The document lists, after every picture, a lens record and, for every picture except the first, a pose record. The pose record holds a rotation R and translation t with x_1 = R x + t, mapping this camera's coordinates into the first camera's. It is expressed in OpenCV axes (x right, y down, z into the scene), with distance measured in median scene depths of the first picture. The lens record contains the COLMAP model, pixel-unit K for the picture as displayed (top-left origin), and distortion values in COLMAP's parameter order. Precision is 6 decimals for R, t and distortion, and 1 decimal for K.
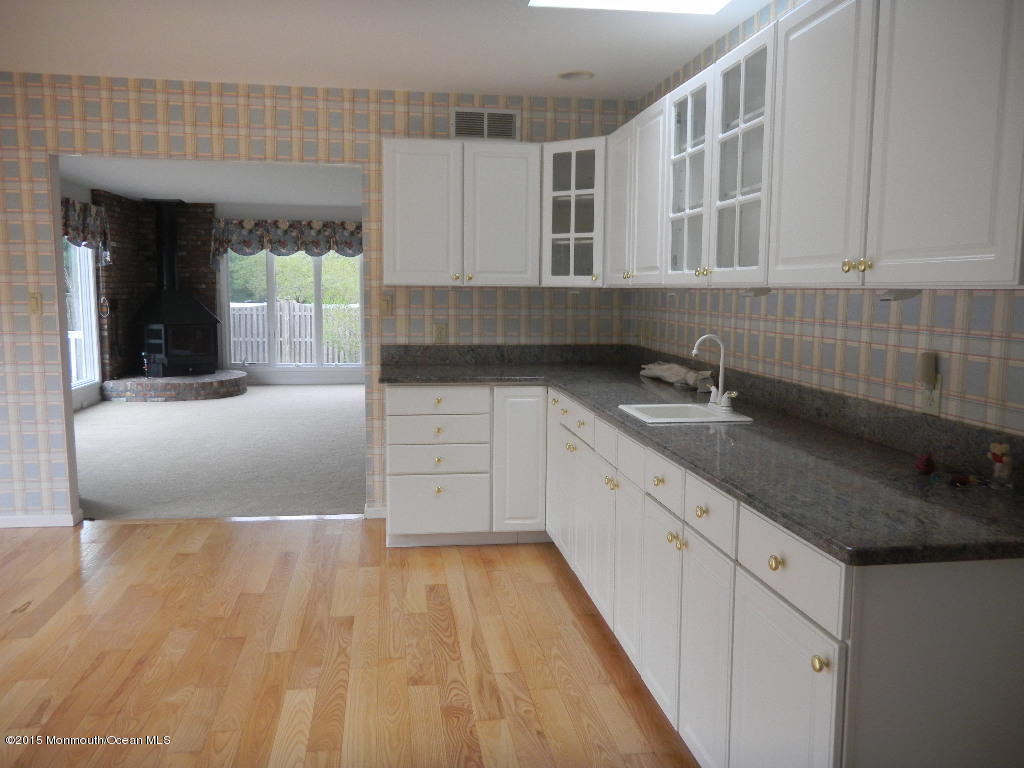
lens RADIAL K [[816.9, 0, 512.0], [0, 816.9, 384.0], [0, 0, 1]] dist [-0.002498, -0.004744]
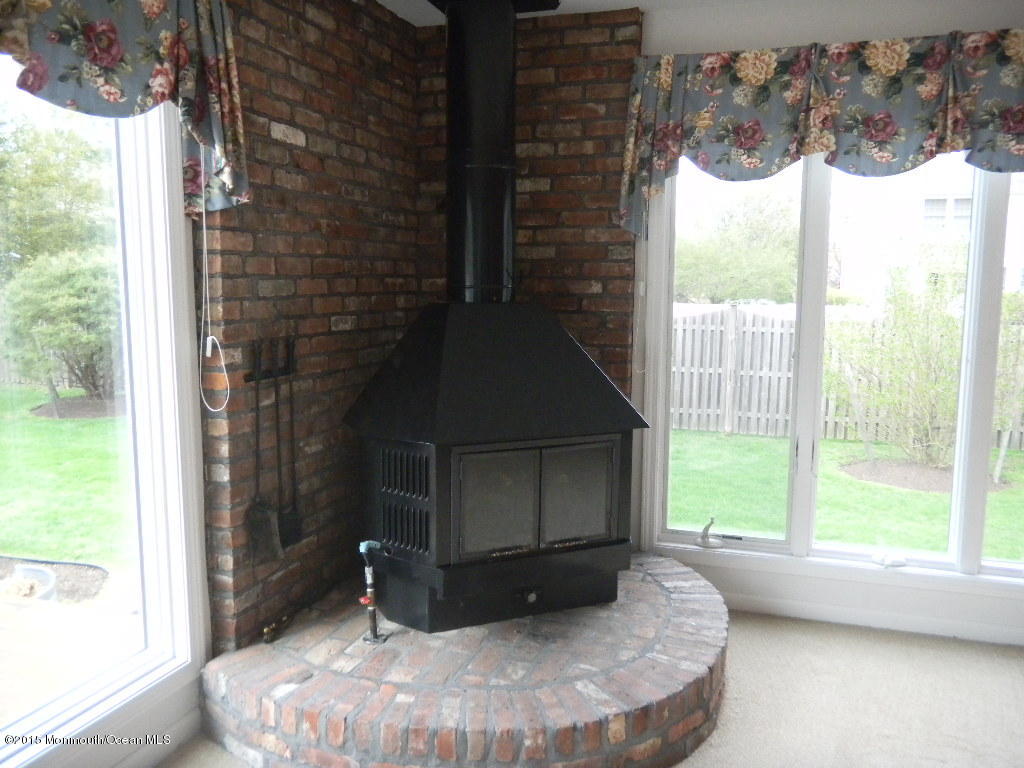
lens RADIAL K [[816.9, 0, 512.0], [0, 816.9, 384.0], [0, 0, 1]] dist [-0.002498, -0.004744]
pose [[0.889967, 0.052099, -0.453040, -0.265264], [-0.049663, 0.998617, 0.017280, -0.087570], [0.453313, 0.007120, 0.891323, 0.714061]]
